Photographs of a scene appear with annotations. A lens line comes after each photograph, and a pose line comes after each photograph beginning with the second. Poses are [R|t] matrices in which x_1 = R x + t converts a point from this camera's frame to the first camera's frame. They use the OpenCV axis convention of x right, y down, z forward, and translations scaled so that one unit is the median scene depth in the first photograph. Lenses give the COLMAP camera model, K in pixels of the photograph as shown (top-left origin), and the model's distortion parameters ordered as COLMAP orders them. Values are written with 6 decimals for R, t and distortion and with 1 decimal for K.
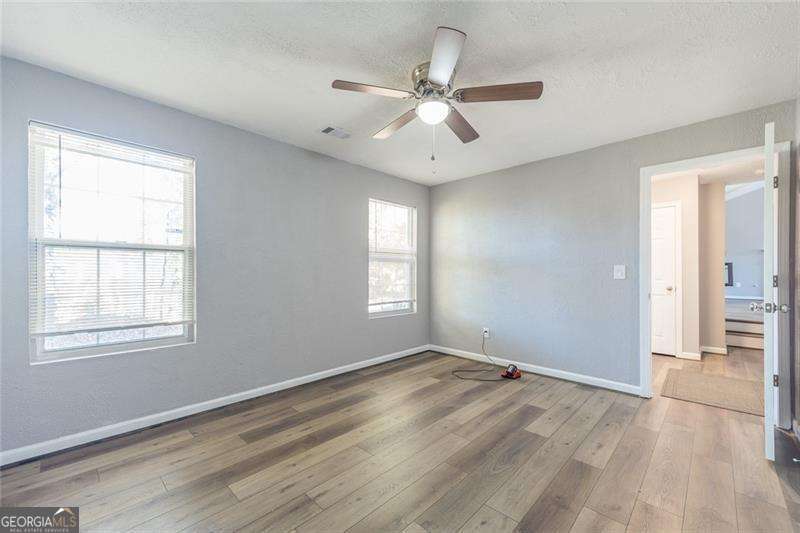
lens RADIAL K [[323.0, 0, 397.9], [0, 323.0, 271.6], [0, 0, 1]] dist [0.001743, -0.000039]
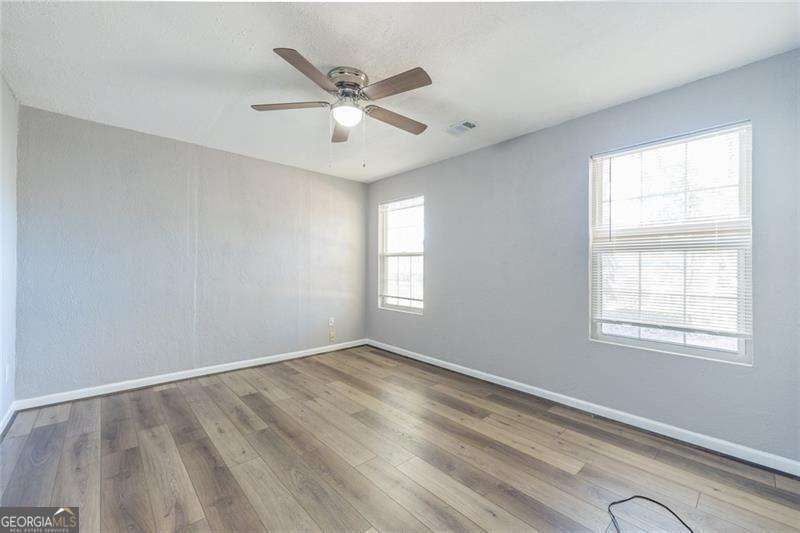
lens RADIAL K [[324.6, 0, 398.3], [0, 324.6, 263.4], [0, 0, 1]] dist [0.002144, 0.000039]
pose [[-0.061971, -0.018557, -0.997905, 0.733776], [-0.010688, 0.999782, -0.017928, 0.006372], [0.998021, 0.009555, -0.062156, 0.793655]]
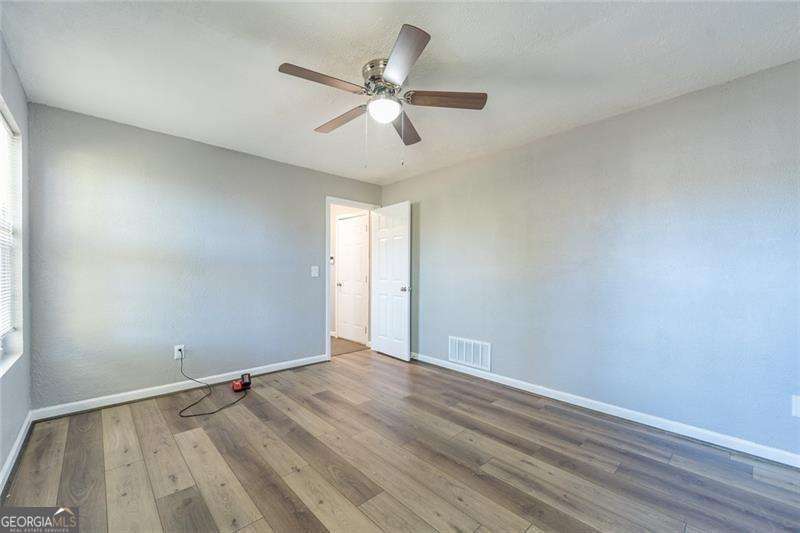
lens RADIAL K [[323.0, 0, 397.9], [0, 323.0, 271.6], [0, 0, 1]] dist [0.001743, -0.000039]
pose [[0.048311, 0.002944, 0.998828, -0.572137], [-0.004097, 0.999988, -0.002749, 0.005474], [-0.998824, -0.003959, 0.048322, 0.585112]]
